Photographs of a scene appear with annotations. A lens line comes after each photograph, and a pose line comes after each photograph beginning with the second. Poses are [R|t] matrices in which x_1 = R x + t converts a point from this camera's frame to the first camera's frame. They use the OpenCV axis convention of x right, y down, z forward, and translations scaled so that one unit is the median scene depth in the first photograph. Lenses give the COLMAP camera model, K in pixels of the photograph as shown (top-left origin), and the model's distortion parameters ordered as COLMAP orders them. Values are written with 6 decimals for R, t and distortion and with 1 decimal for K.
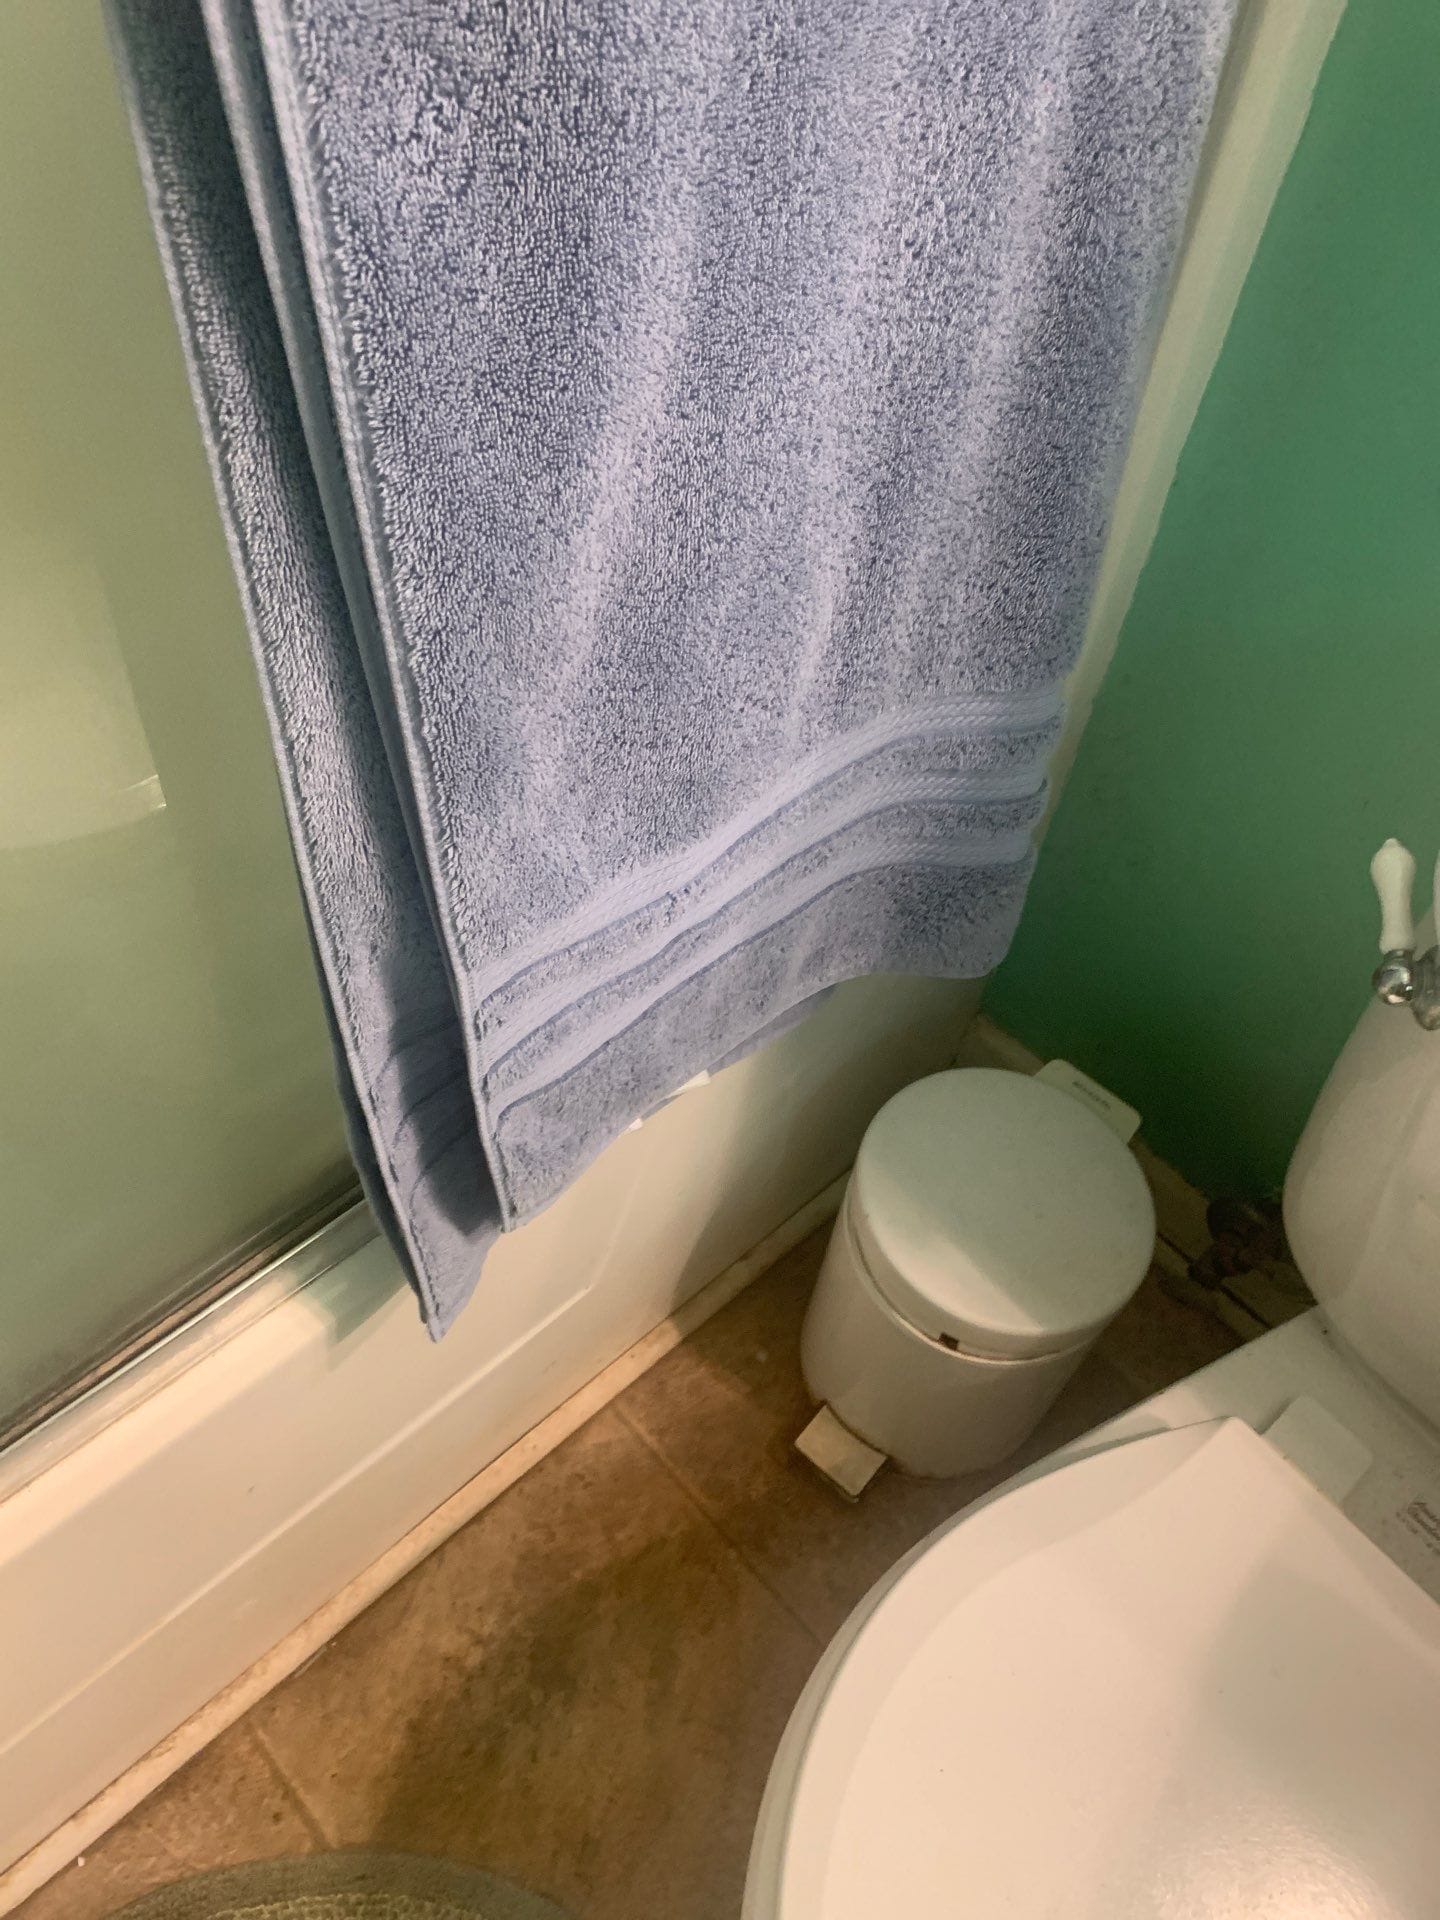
lens RADIAL K [[1445.6, 0, 776.3], [0, 1445.6, 938.7], [0, 0, 1]] dist [0.002133, -0.010926]
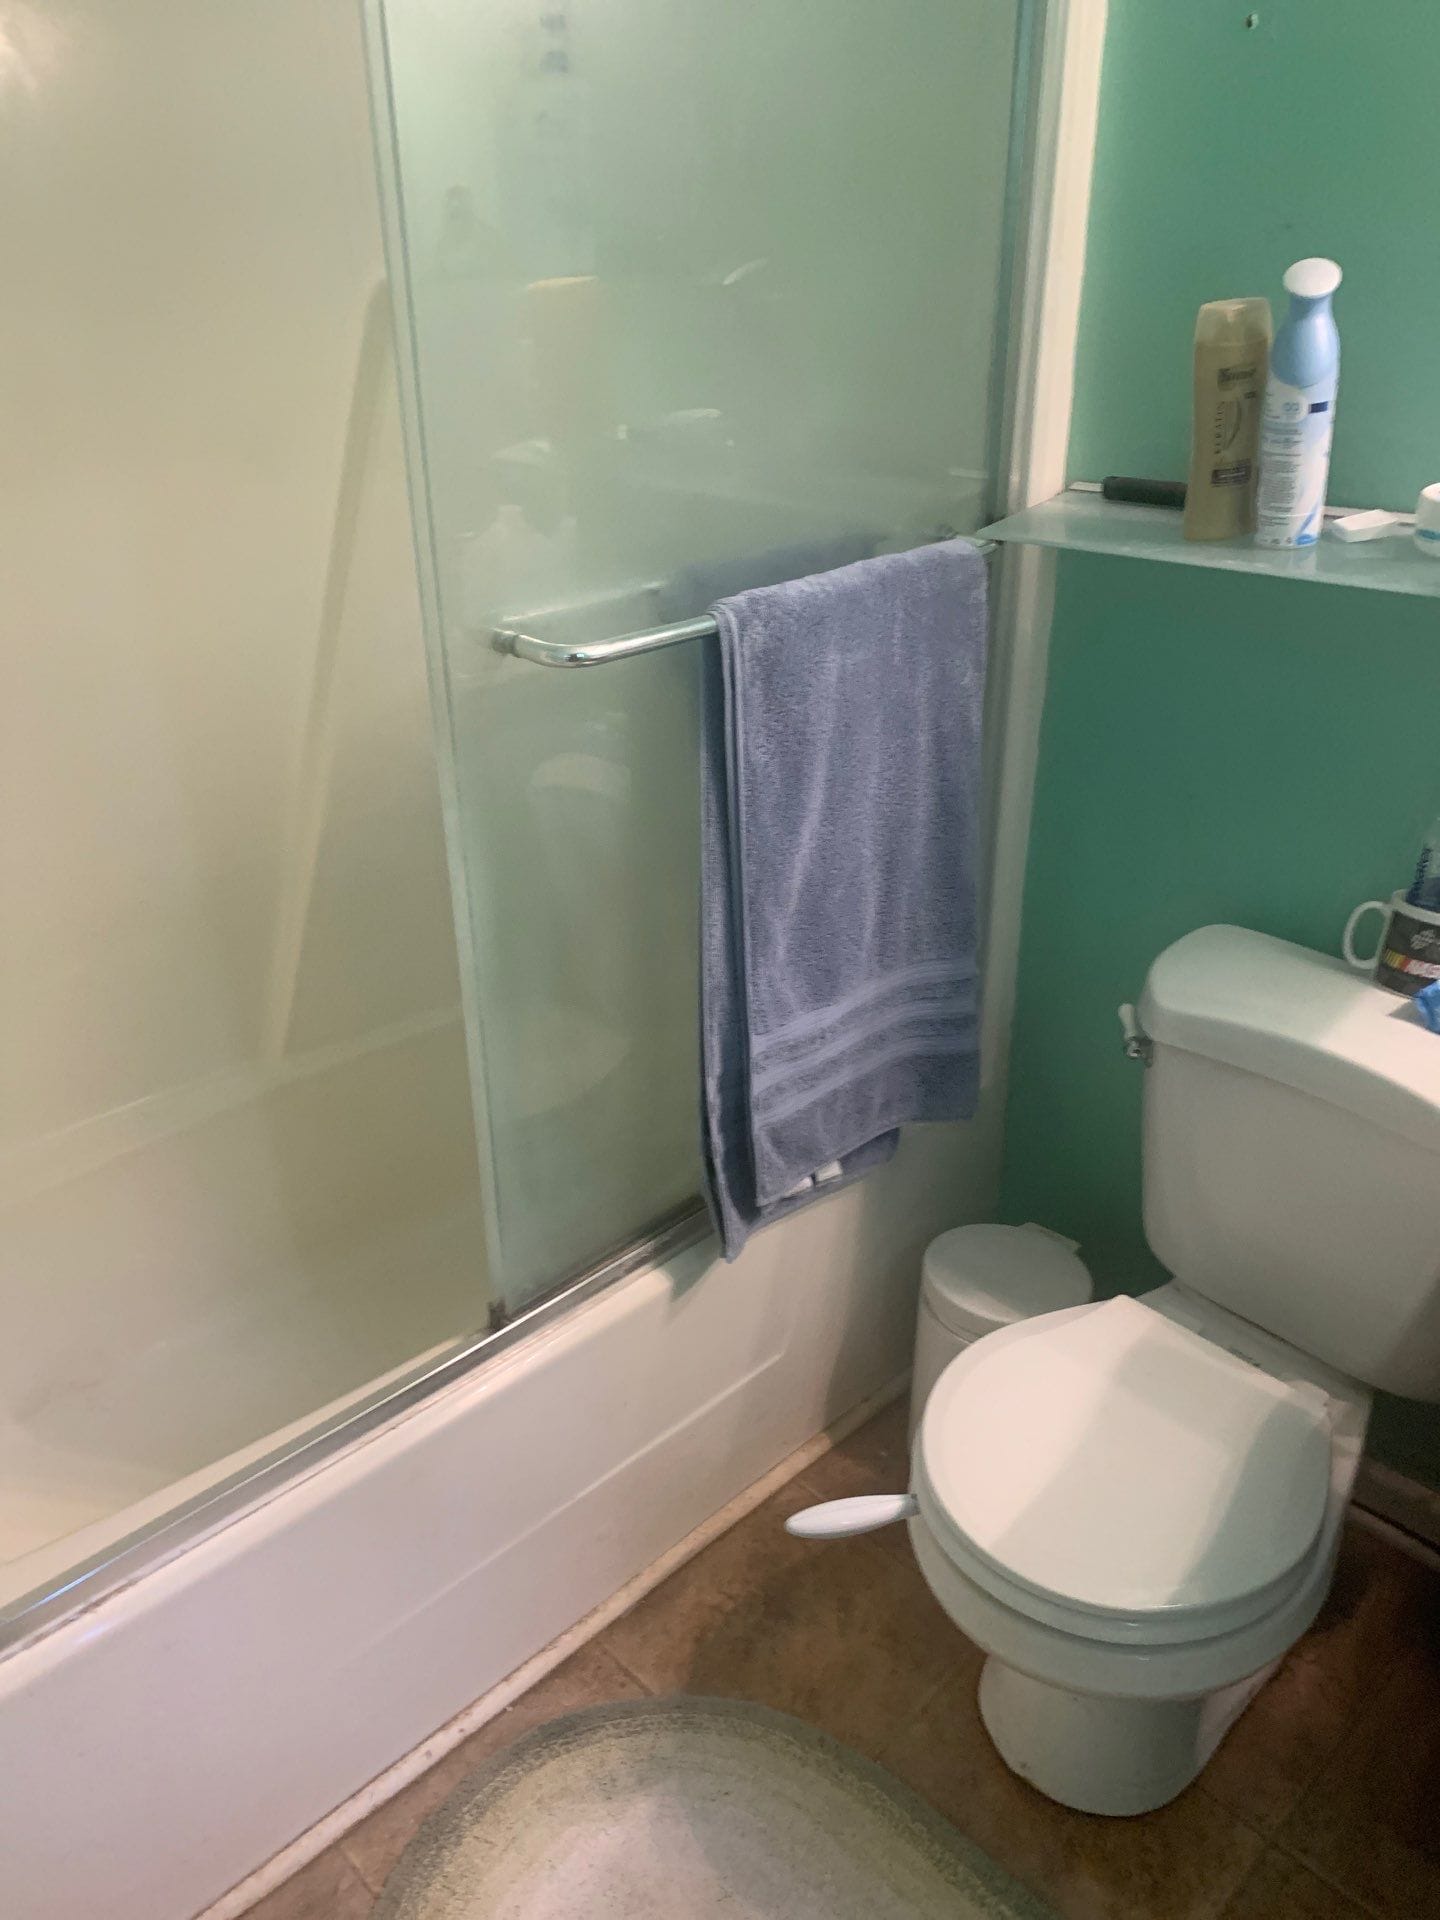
lens RADIAL K [[1445.6, 0, 719.4], [0, 1445.6, 961.8], [0, 0, 1]] dist [0.002133, -0.010926]
pose [[0.994501, -0.098103, -0.036650, -0.116200], [0.070703, 0.887124, -0.456083, 0.773050], [0.077256, 0.450984, 0.889182, -0.997668]]
